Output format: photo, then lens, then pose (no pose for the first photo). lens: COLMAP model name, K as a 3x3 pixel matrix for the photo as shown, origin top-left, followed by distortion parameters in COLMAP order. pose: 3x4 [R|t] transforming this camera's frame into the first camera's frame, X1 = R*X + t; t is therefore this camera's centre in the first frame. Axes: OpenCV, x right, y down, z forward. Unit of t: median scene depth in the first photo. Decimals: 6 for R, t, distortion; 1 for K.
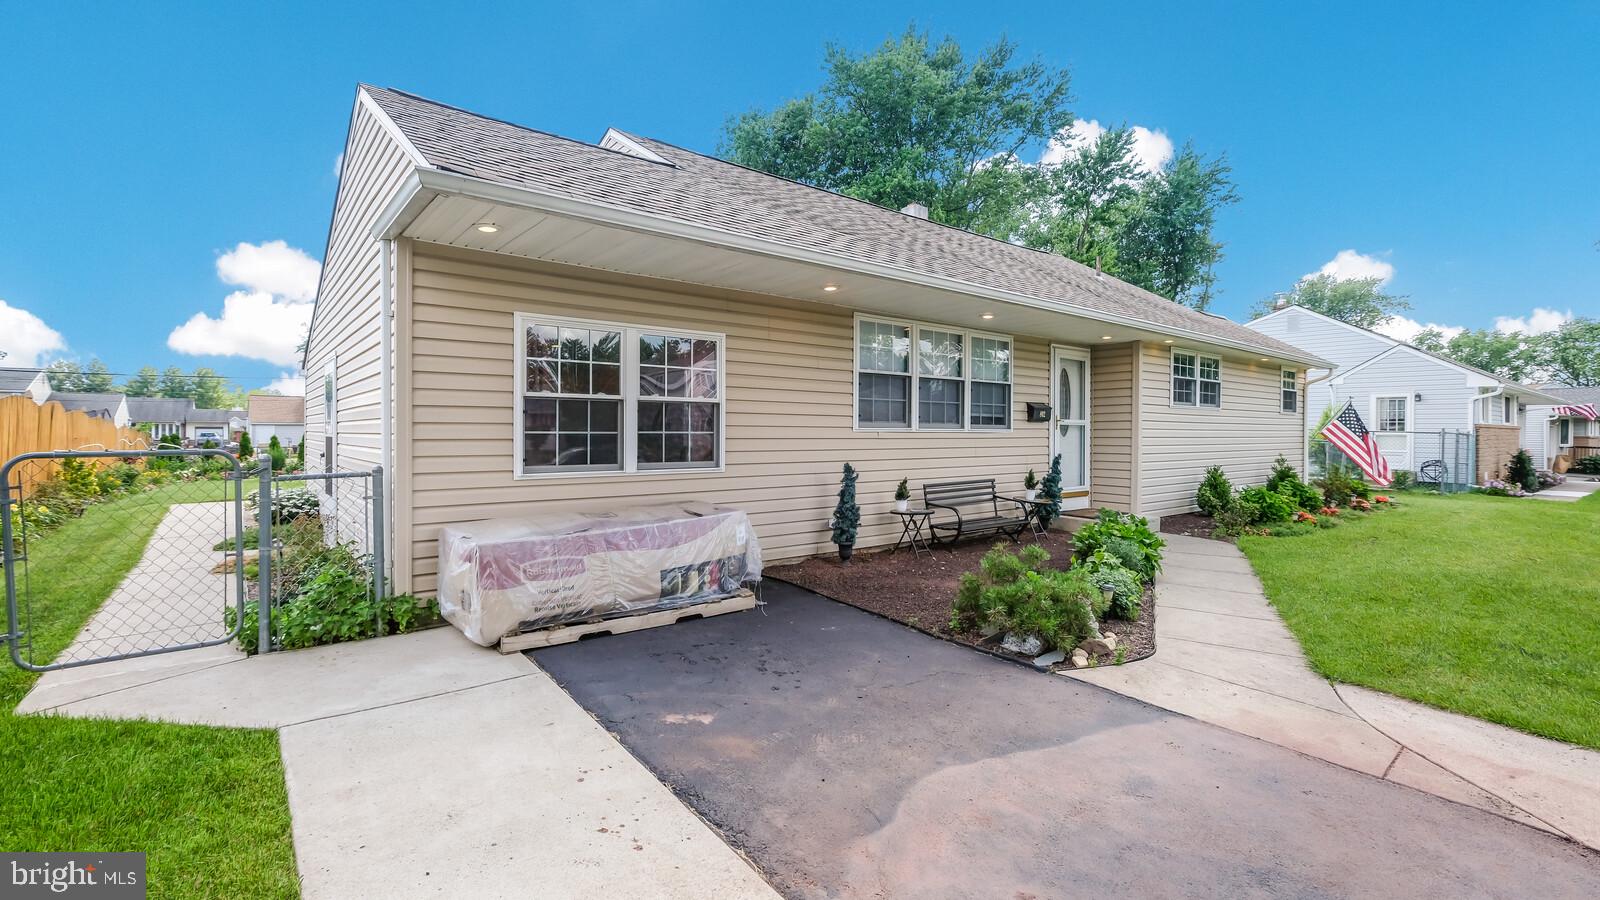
lens RADIAL K [[714.6, 0, 812.0], [0, 714.6, 441.1], [0, 0, 1]] dist [0.007983, -0.001669]
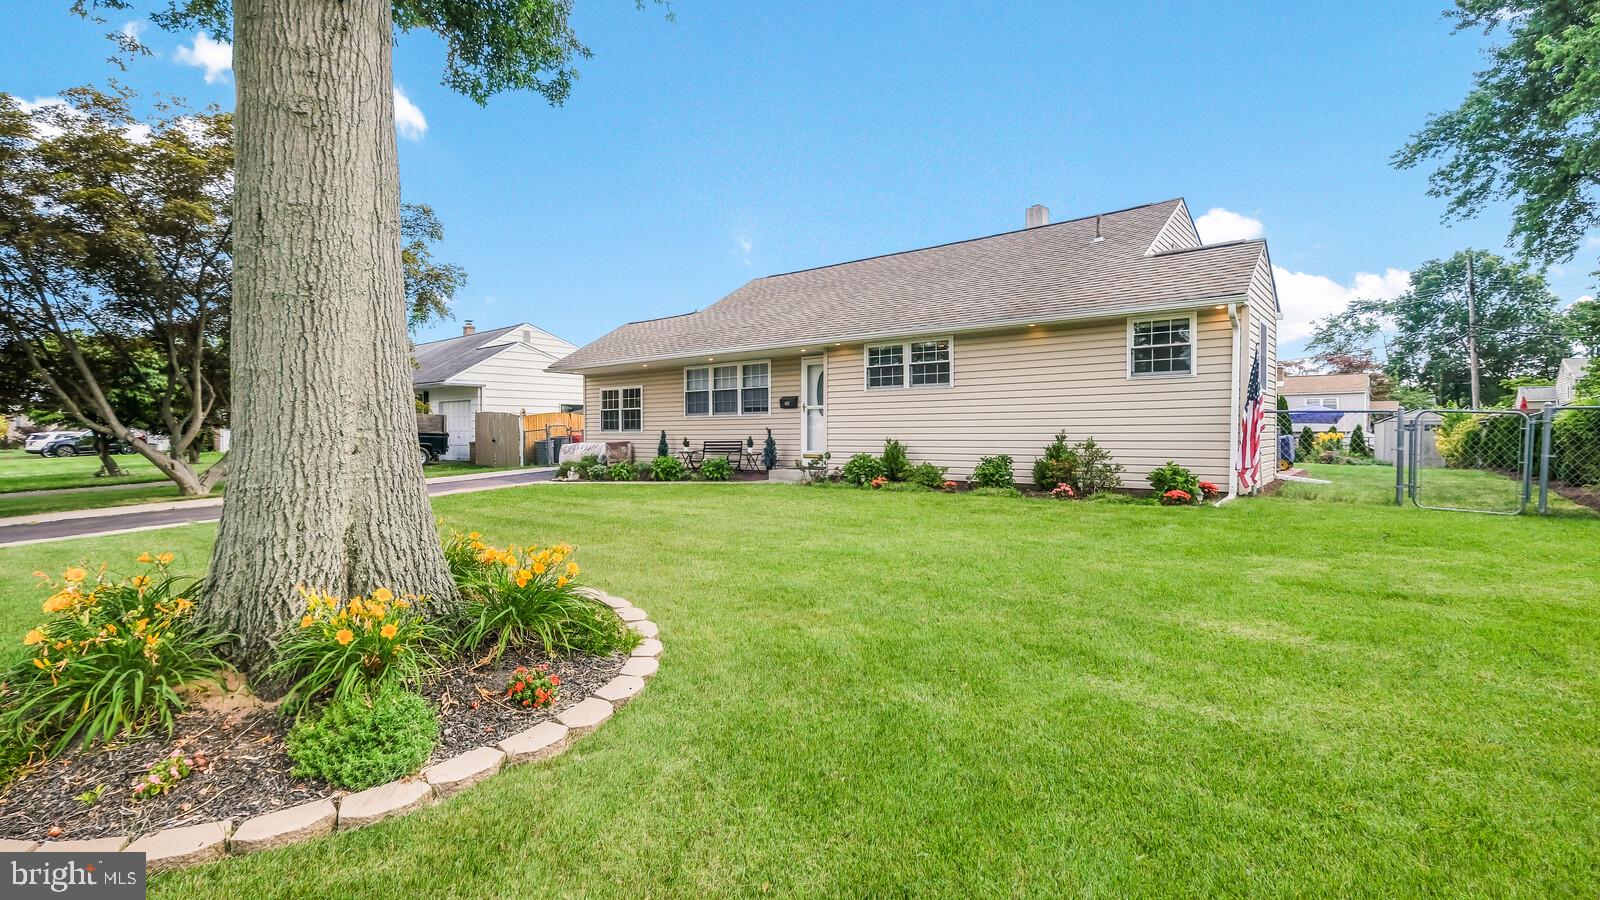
lens RADIAL K [[714.6, 0, 796.1], [0, 714.6, 447.8], [0, 0, 1]] dist [0.007983, -0.001669]
pose [[0.200965, 0.017914, -0.979435, 2.441612], [-0.004281, 0.999839, 0.017409, 0.043850], [0.979589, 0.000695, 0.201009, 0.876444]]
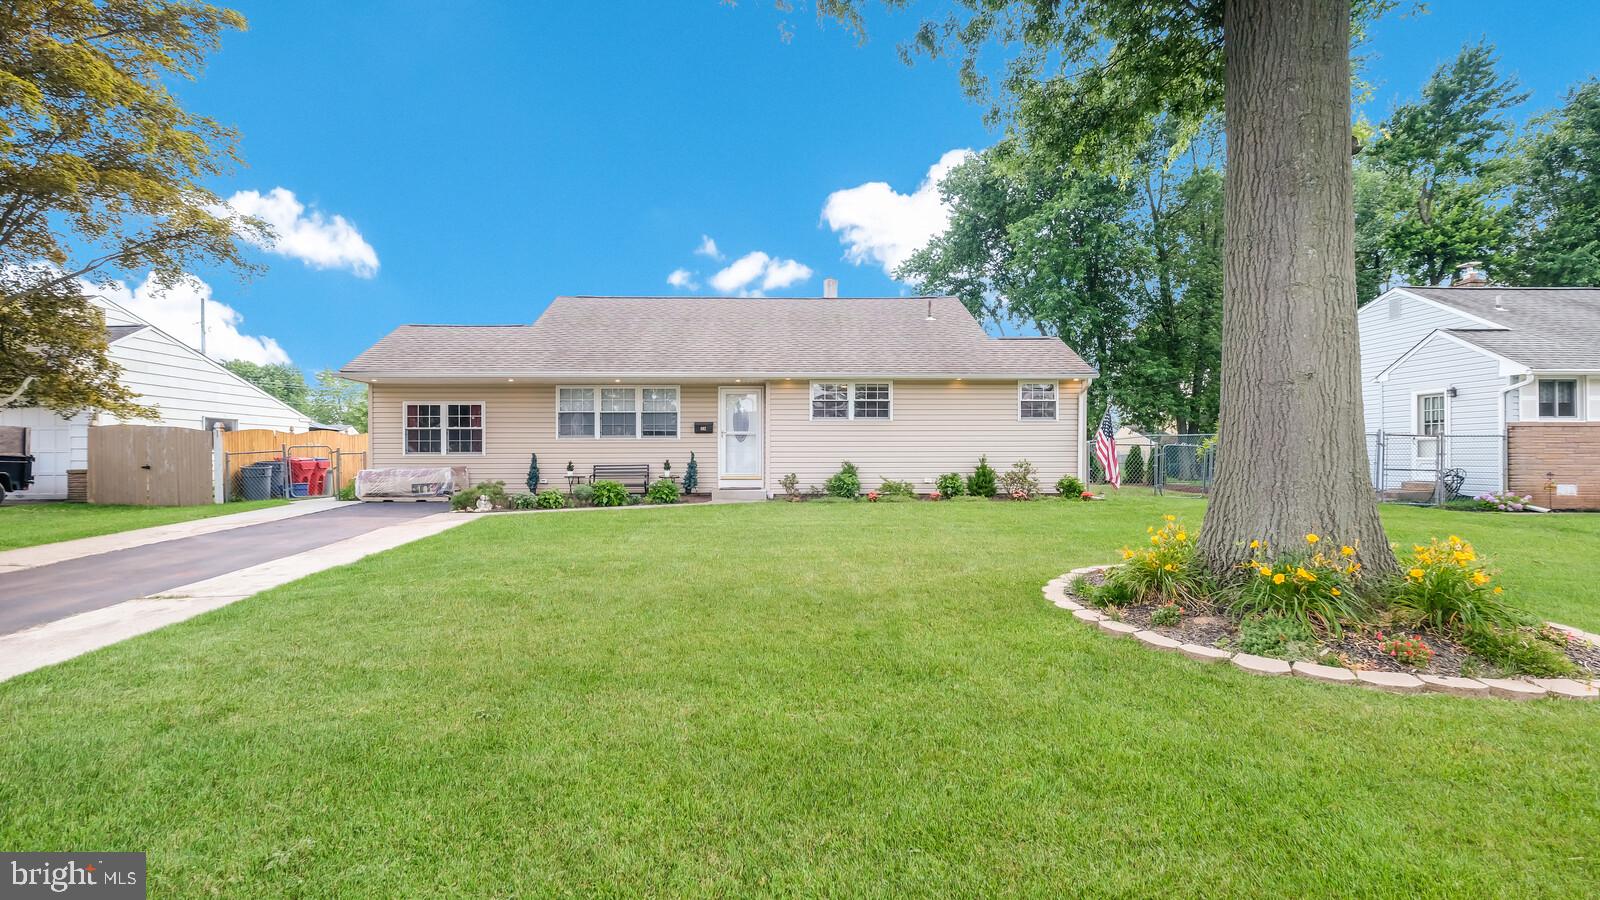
lens RADIAL K [[714.6, 0, 787.5], [0, 714.6, 461.8], [0, 0, 1]] dist [0.007983, -0.001669]
pose [[0.790088, -0.003385, -0.612984, 1.942930], [-0.002273, 0.999962, -0.008453, 0.070511], [0.612989, 0.008072, 0.790050, -0.294385]]
